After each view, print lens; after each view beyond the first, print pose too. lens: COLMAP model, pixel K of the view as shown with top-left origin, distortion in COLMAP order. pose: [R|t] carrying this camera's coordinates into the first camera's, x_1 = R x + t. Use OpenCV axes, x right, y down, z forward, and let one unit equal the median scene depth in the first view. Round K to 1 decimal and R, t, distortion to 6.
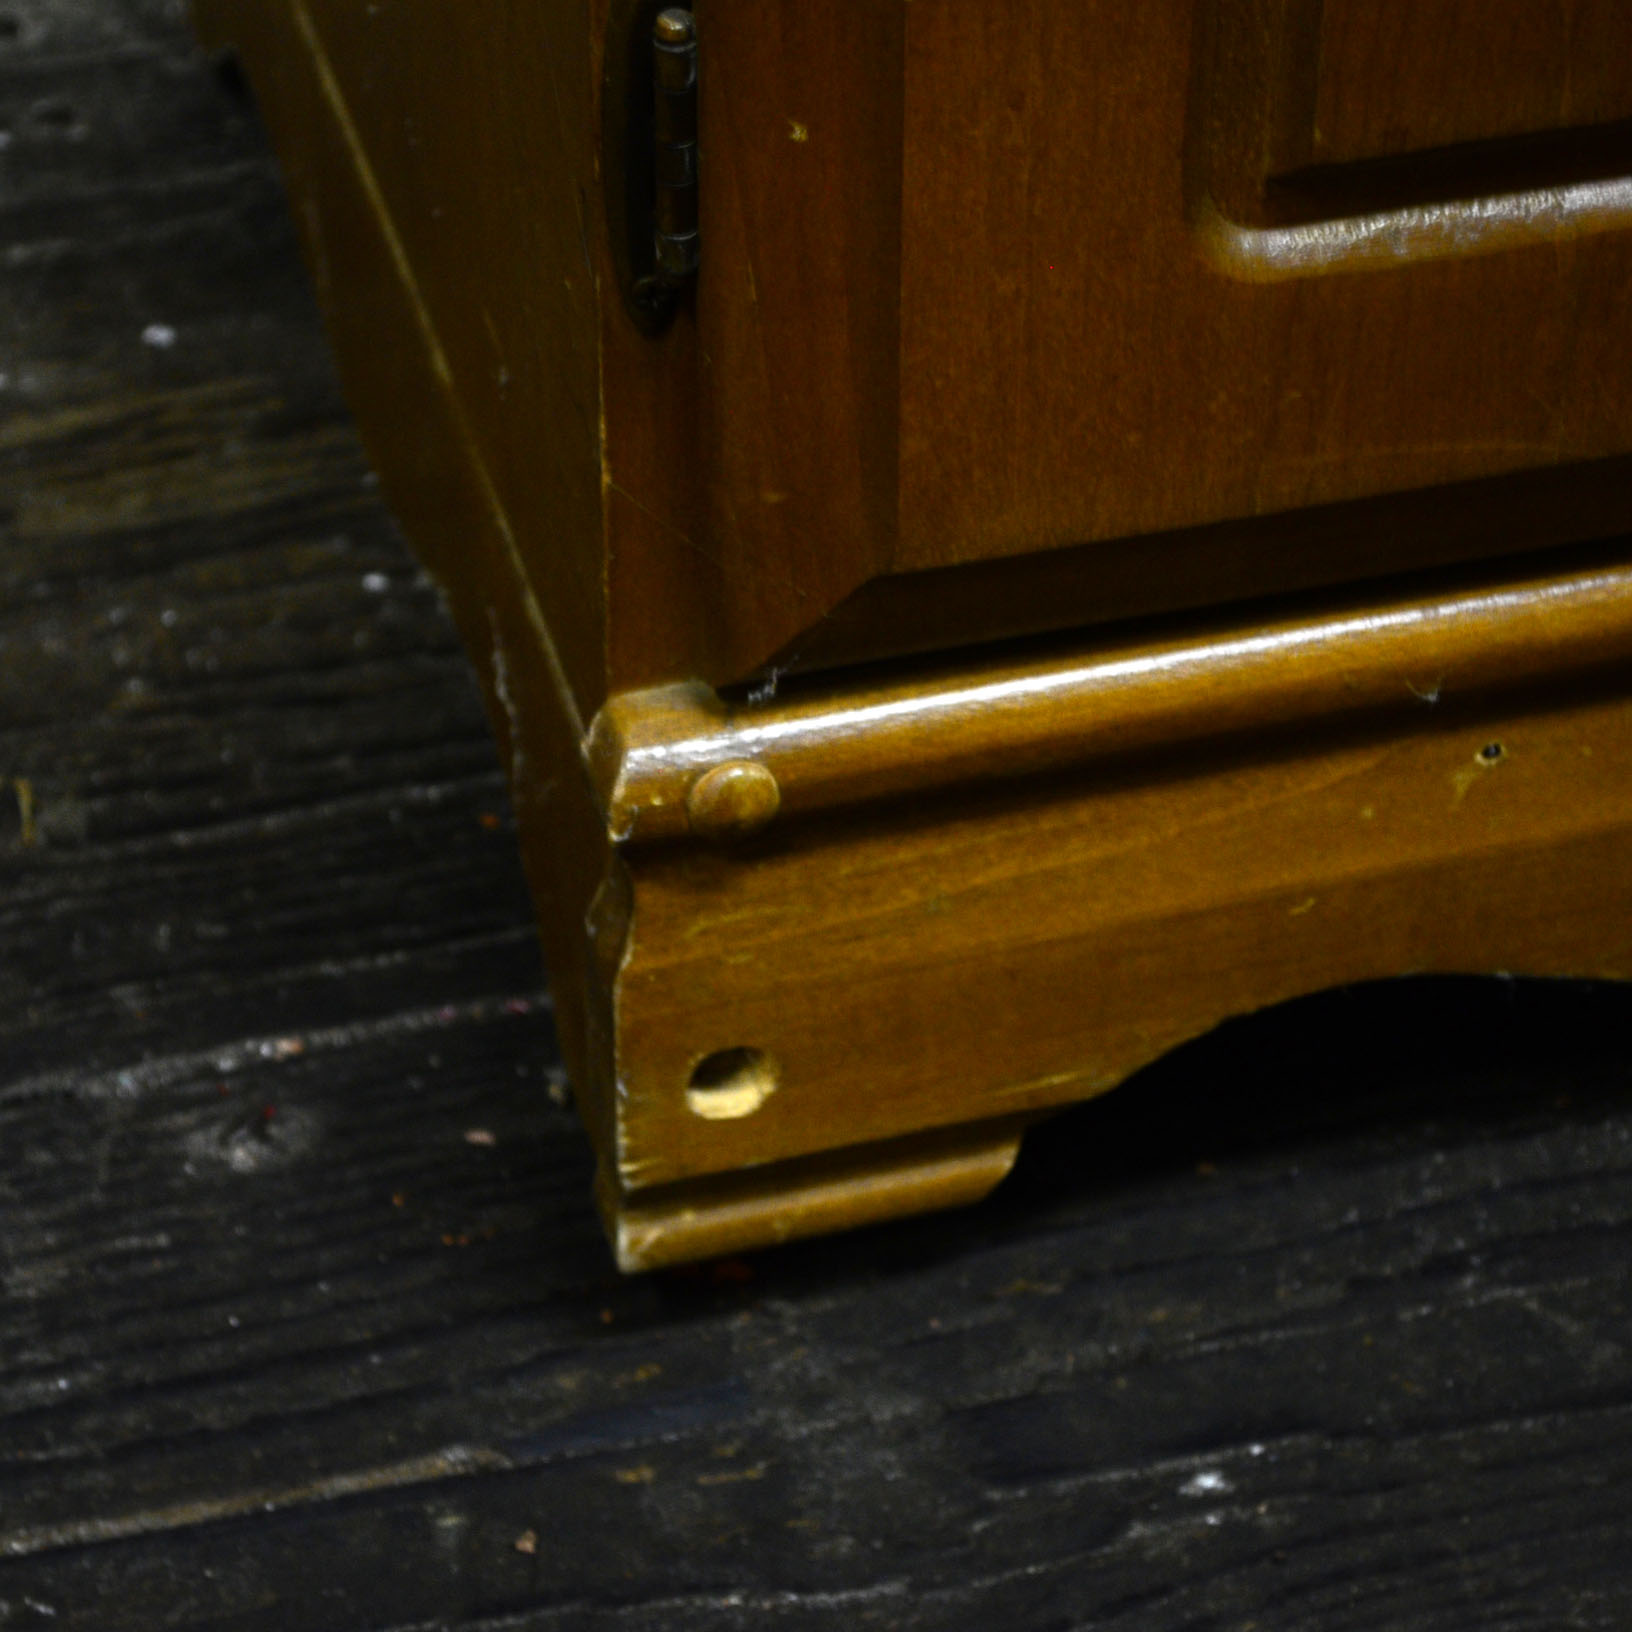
lens RADIAL K [[5370.4, 0, 819.9], [0, 5370.4, 813.8], [0, 0, 1]] dist [-0.010678, 0.000000]
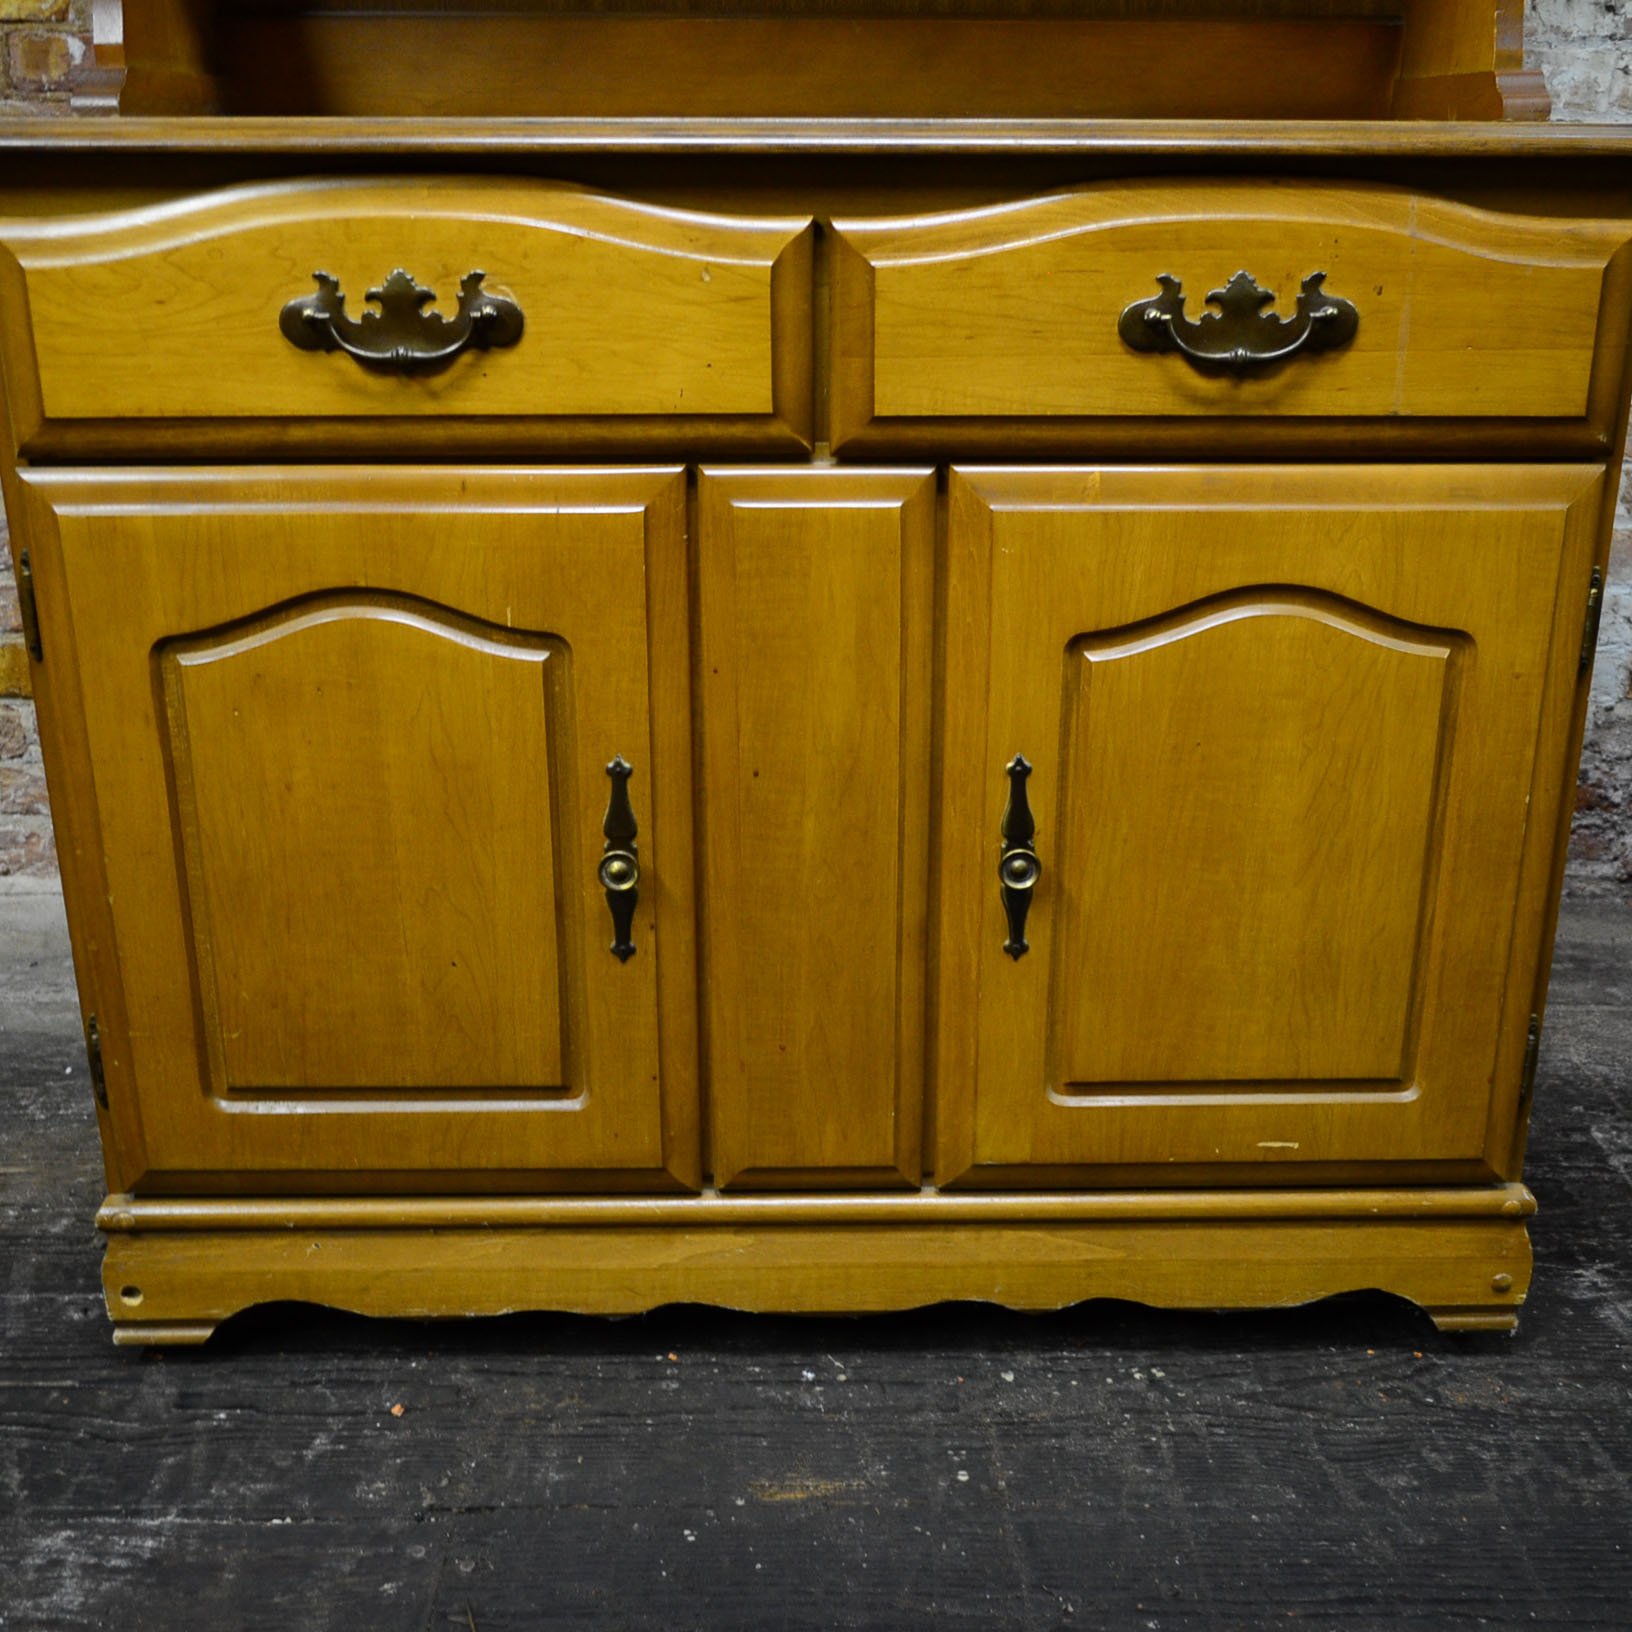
lens RADIAL K [[1895.7, 0, 836.4], [0, 1895.7, 829.8], [0, 0, 1]] dist [-0.013676, 0.000000]
pose [[0.967472, 0.081357, -0.239538, 0.843380], [-0.161694, 0.927082, -0.338191, 0.122155], [0.194557, 0.365923, 0.910081, -0.396454]]
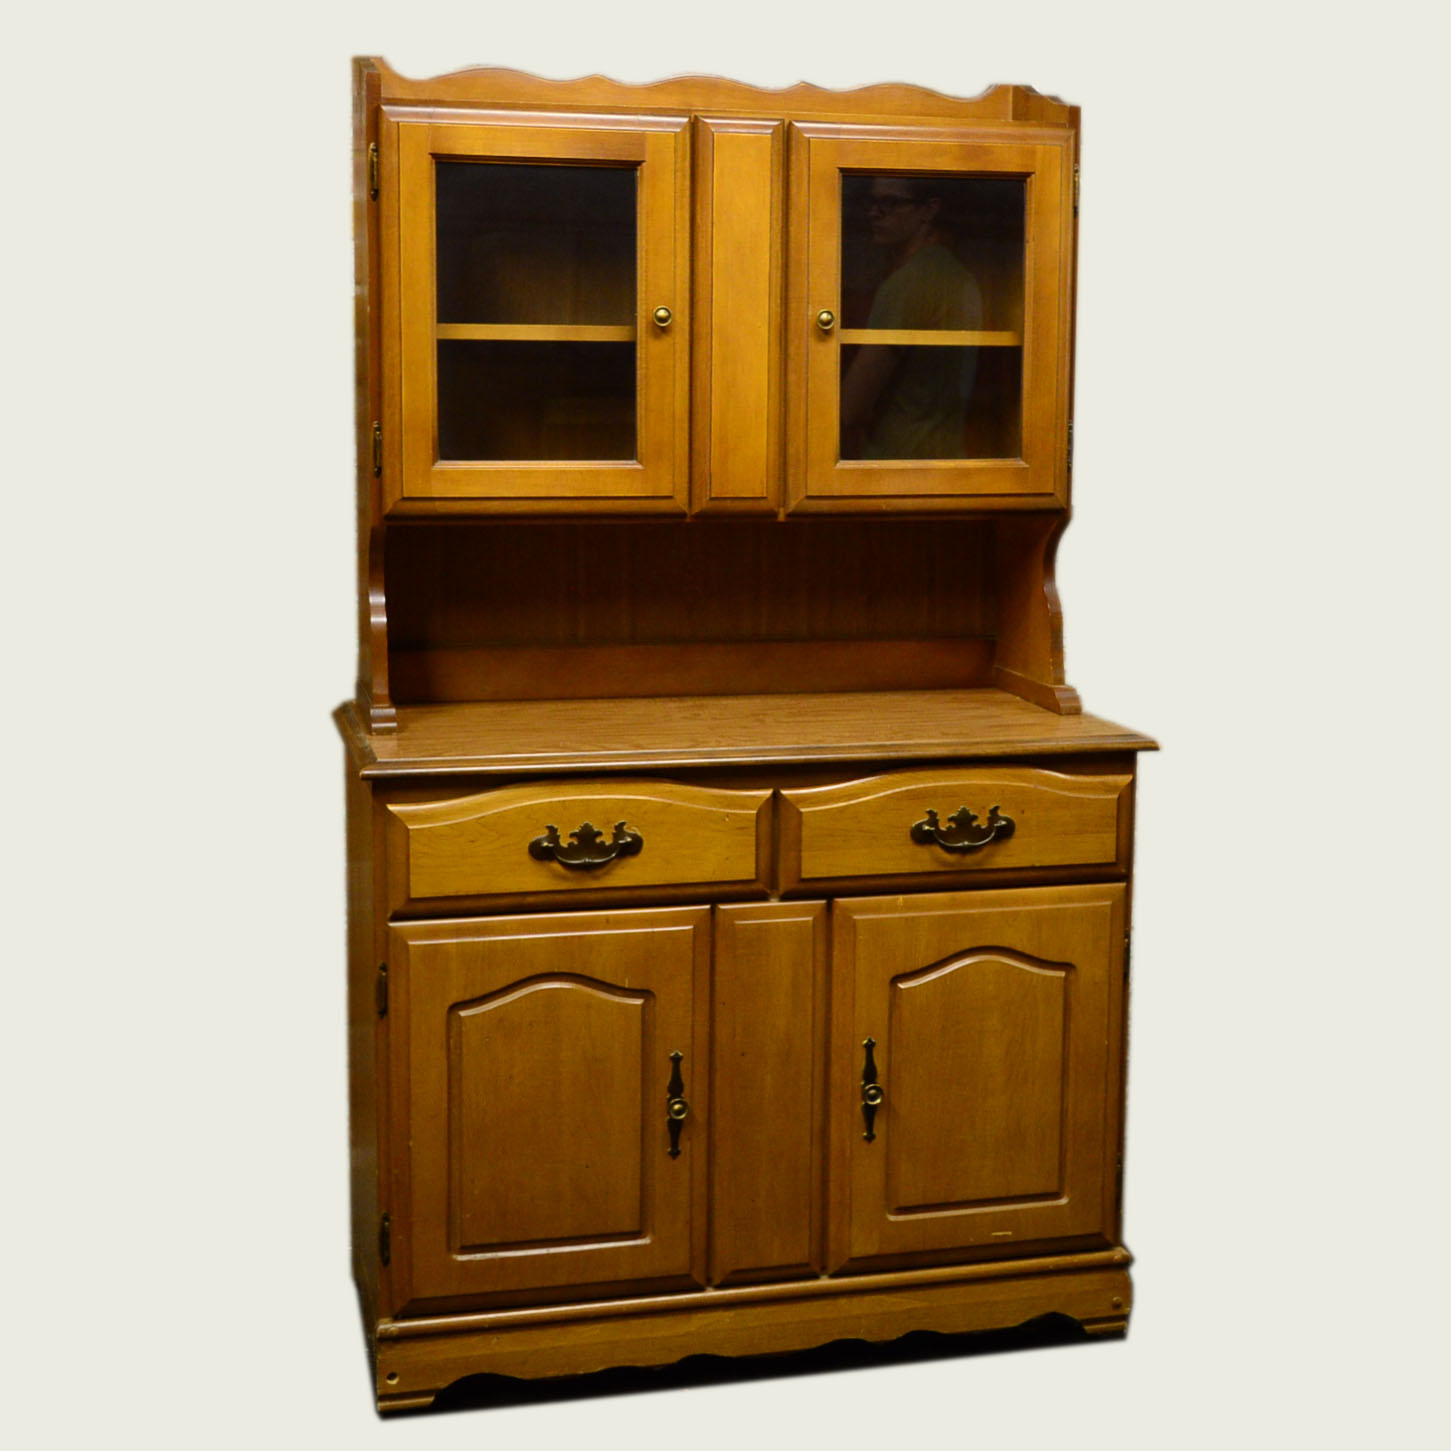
lens RADIAL K [[2143.8, 0, 741.1], [0, 2143.8, 635.9], [0, 0, 1]] dist [-0.029695, 0.000000]
pose [[0.999717, 0.006051, -0.023025, 0.526306], [-0.017887, 0.829162, -0.558722, 0.837194], [0.015710, 0.558975, 0.829035, -2.031032]]
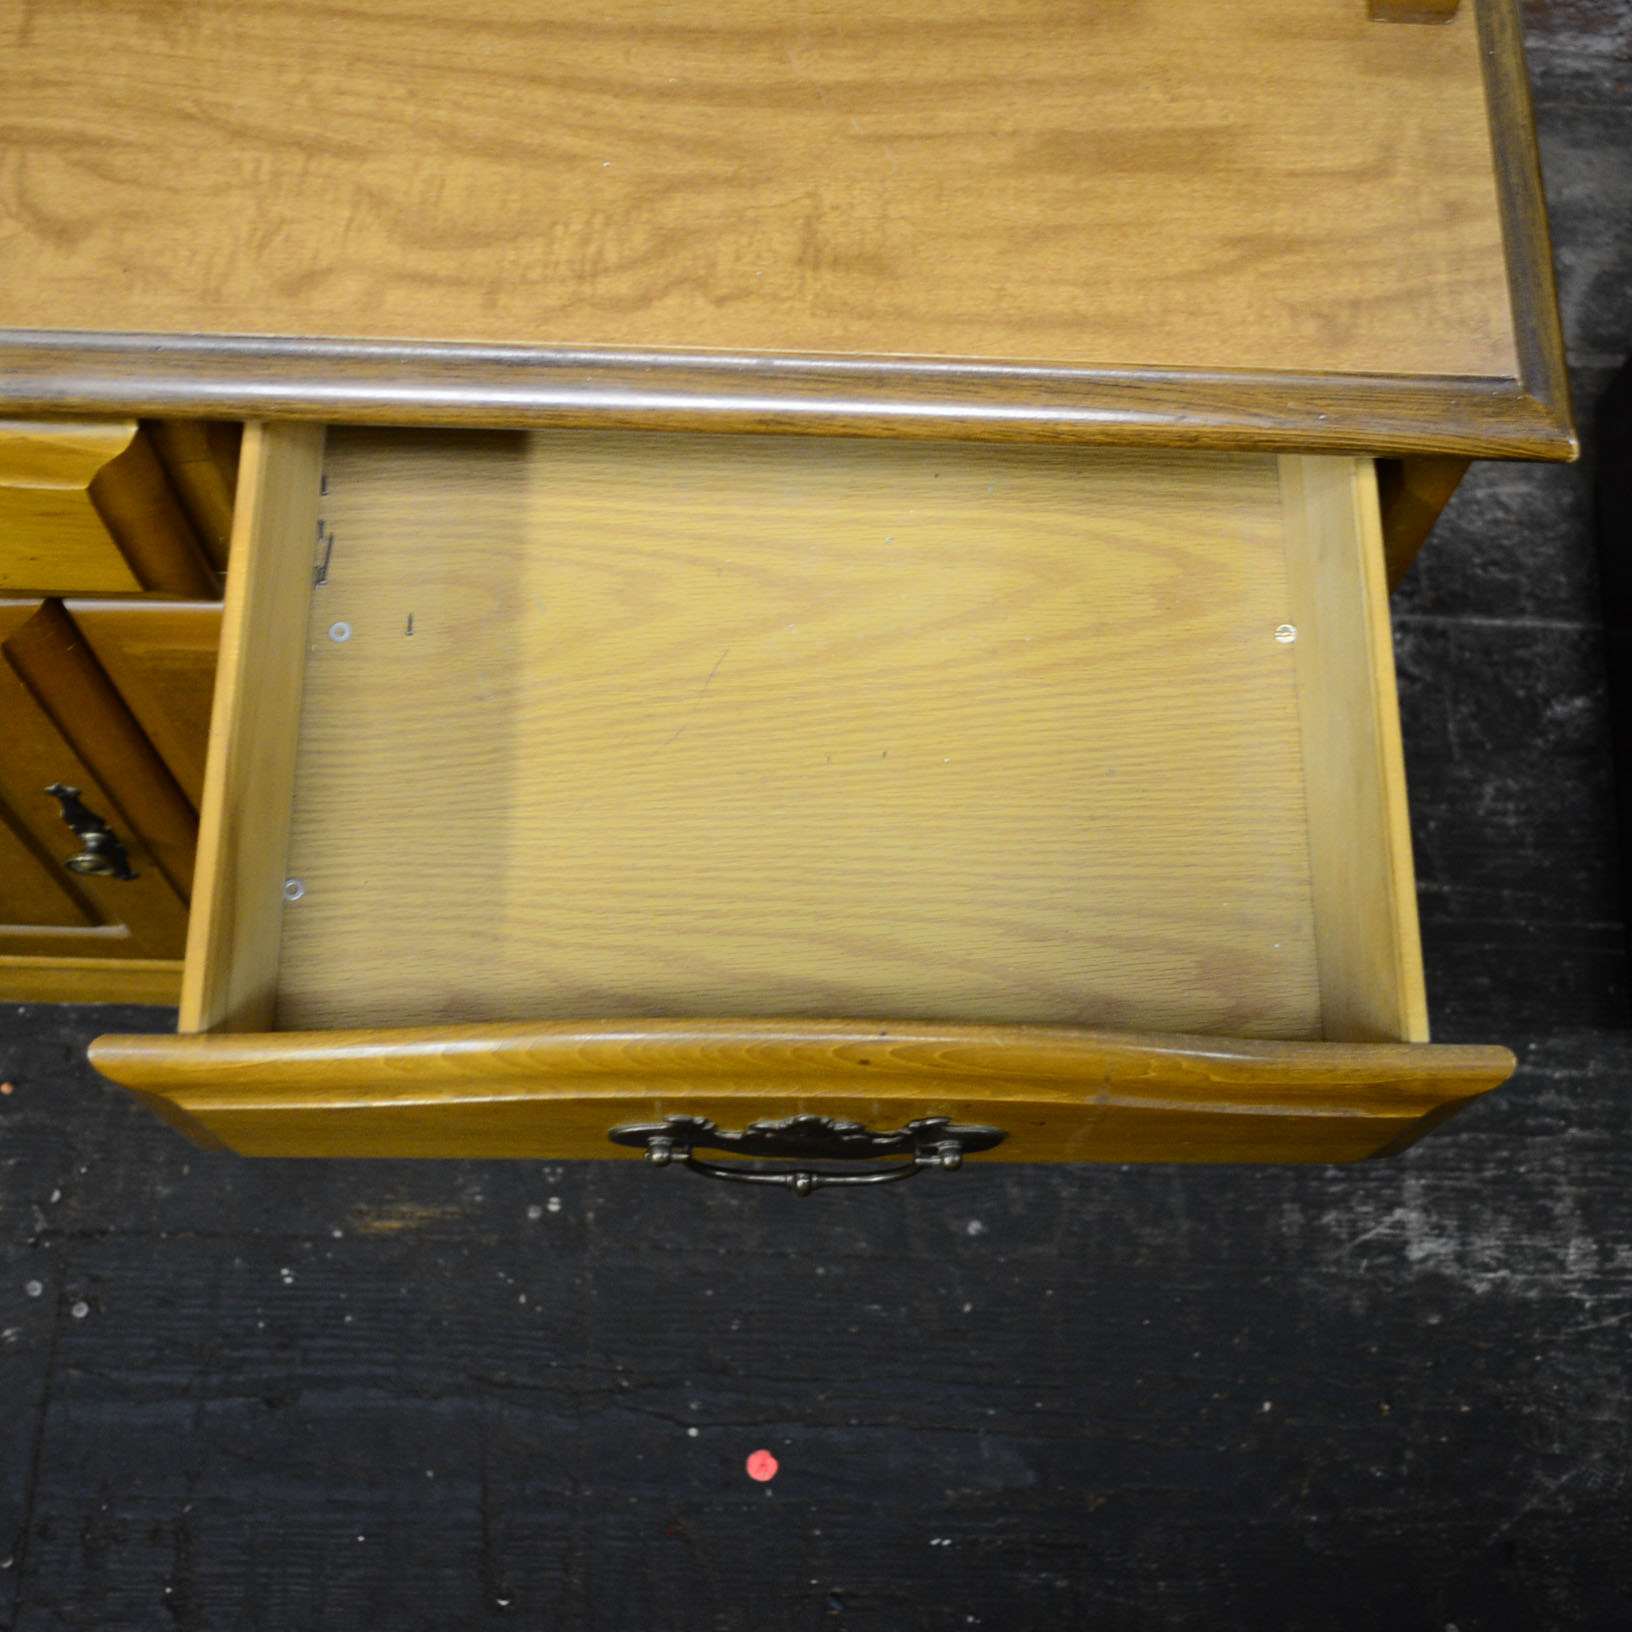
lens RADIAL K [[2134.5, 0, 828.0], [0, 2134.5, 821.8], [0, 0, 1]] dist [-0.018746, 0.000000]
pose [[0.956082, 0.281329, -0.082229, 0.892328], [-0.212088, 0.857680, 0.468405, -0.991249], [0.202302, -0.430393, 0.879679, -0.210675]]
